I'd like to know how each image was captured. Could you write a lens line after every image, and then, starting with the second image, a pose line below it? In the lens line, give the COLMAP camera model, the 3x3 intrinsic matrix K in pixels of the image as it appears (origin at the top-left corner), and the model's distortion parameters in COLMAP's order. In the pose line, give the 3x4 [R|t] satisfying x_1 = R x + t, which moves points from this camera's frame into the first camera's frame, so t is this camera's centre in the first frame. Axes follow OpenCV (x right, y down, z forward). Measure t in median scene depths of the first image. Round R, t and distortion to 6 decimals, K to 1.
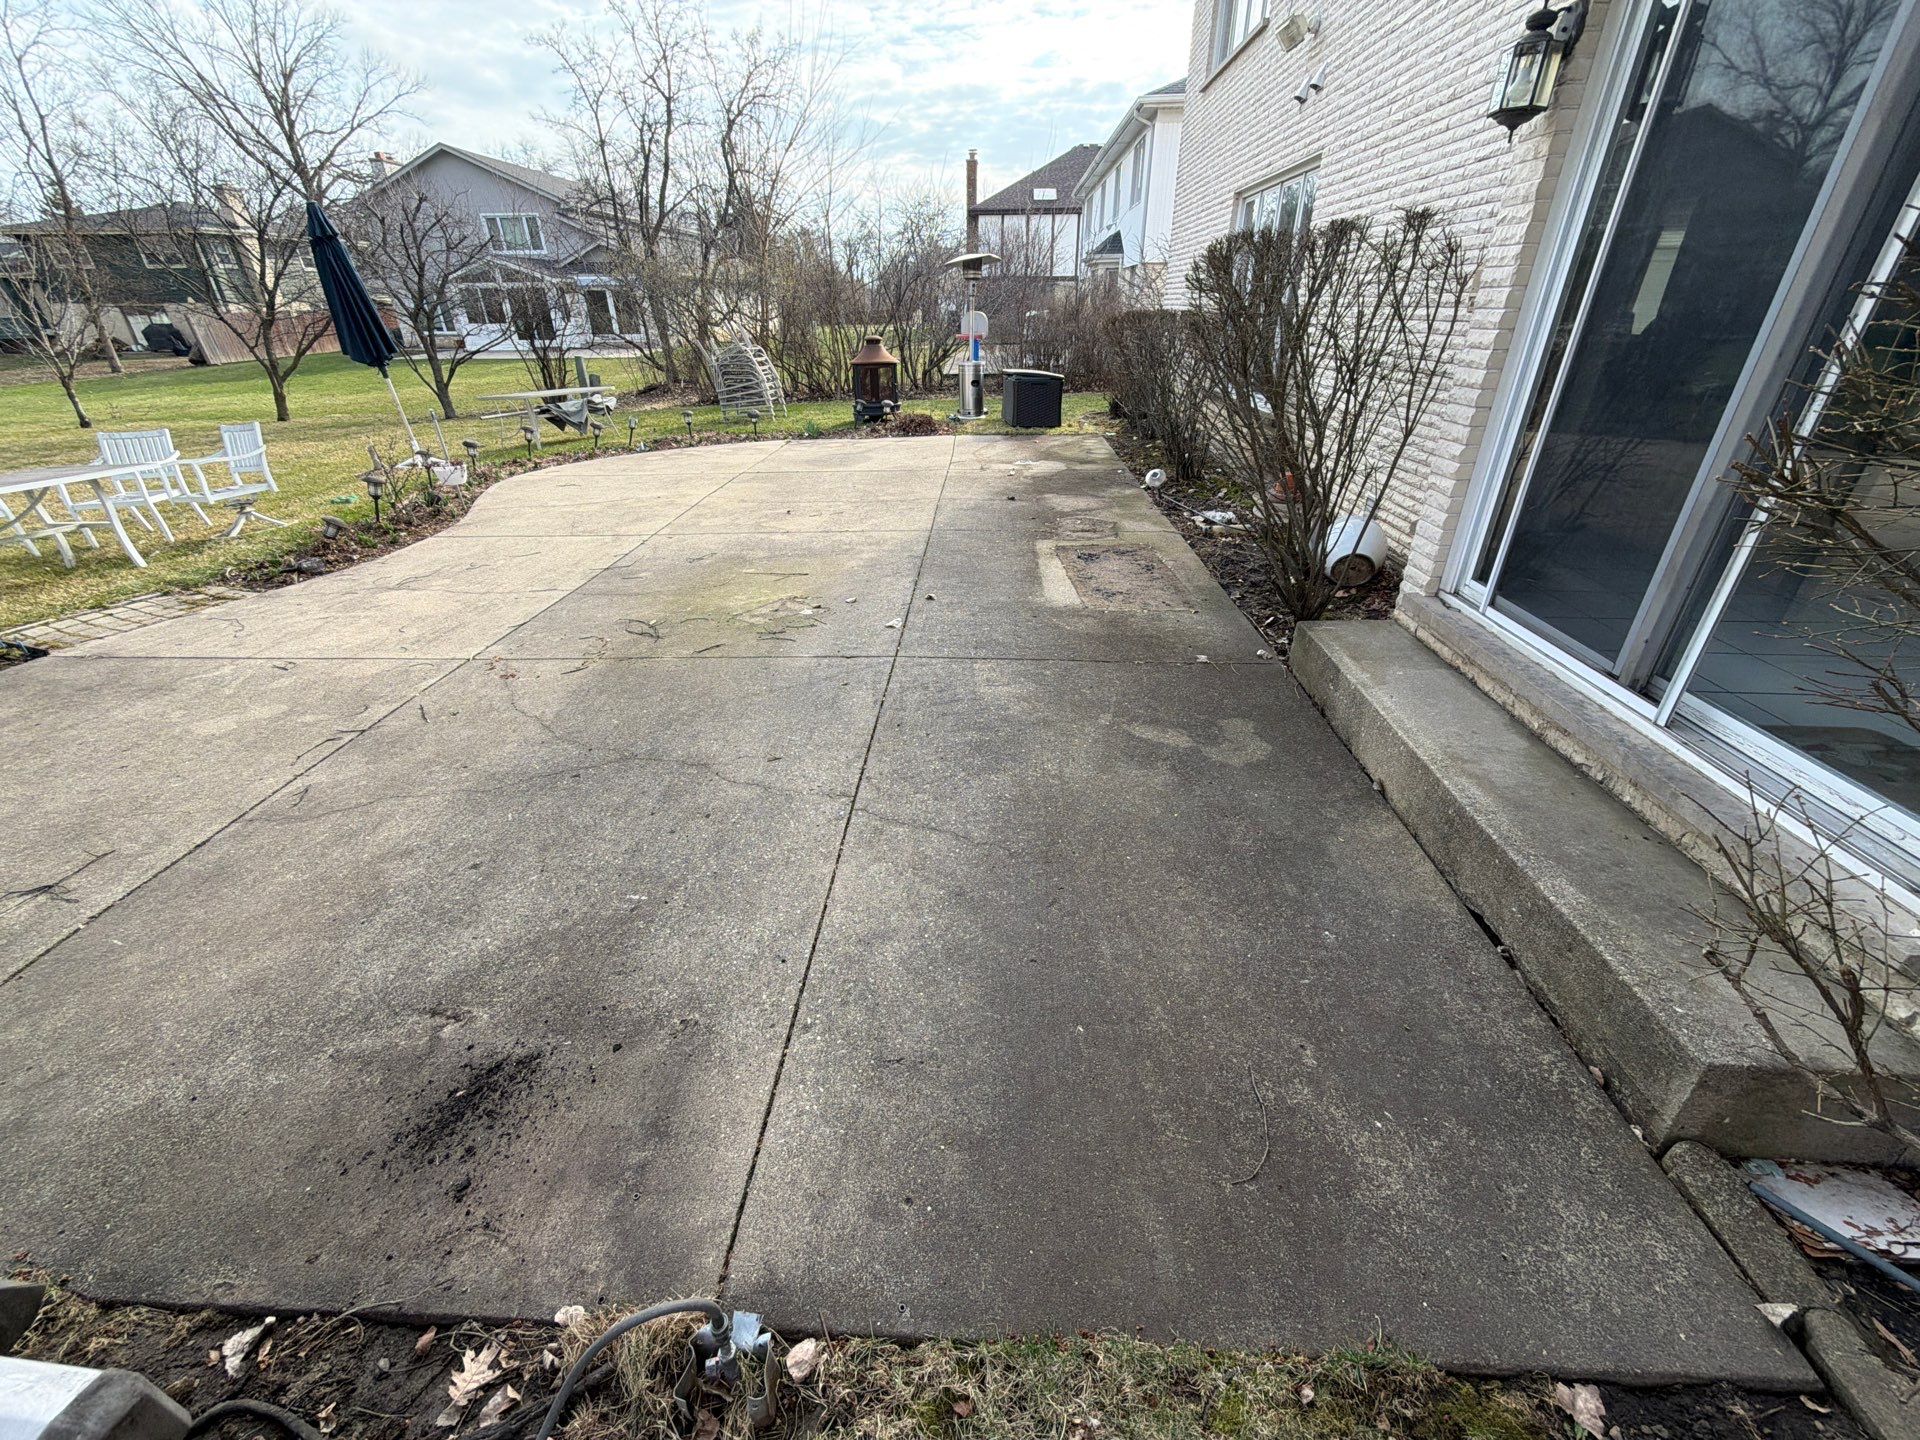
lens RADIAL K [[762.5, 0, 968.3], [0, 762.5, 726.6], [0, 0, 1]] dist [0.001181, -0.000288]
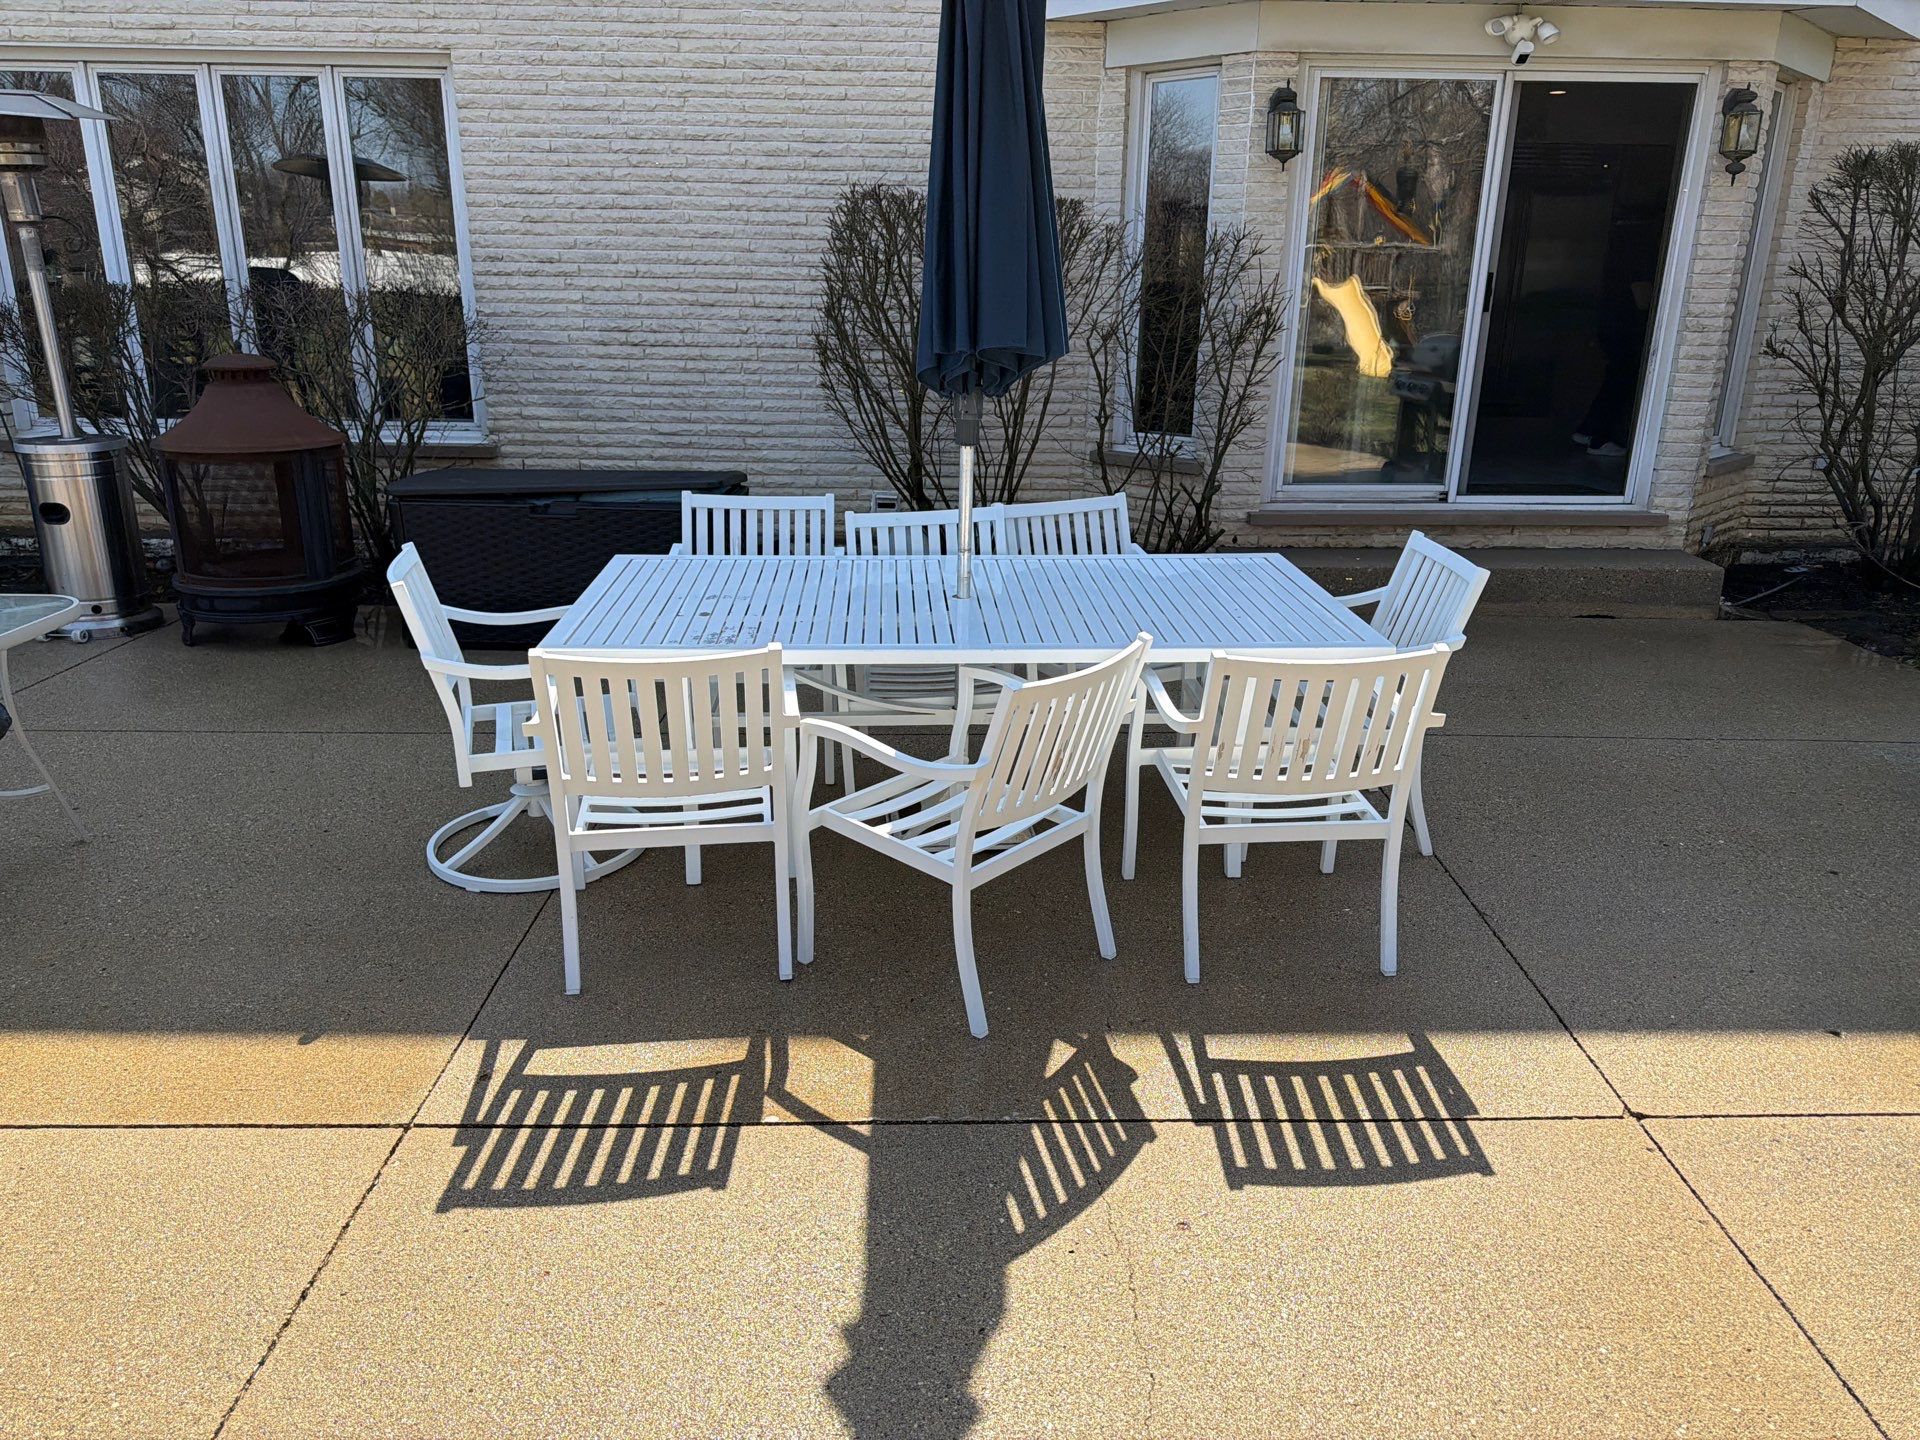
lens RADIAL K [[1354.0, 0, 990.8], [0, 1354.0, 715.3], [0, 0, 1]] dist [0.023174, -0.022268]
pose [[-0.075034, -0.290924, 0.953799, -1.188252], [0.475215, 0.830464, 0.290689, -0.586999], [-0.876665, 0.475071, 0.075939, 1.121179]]
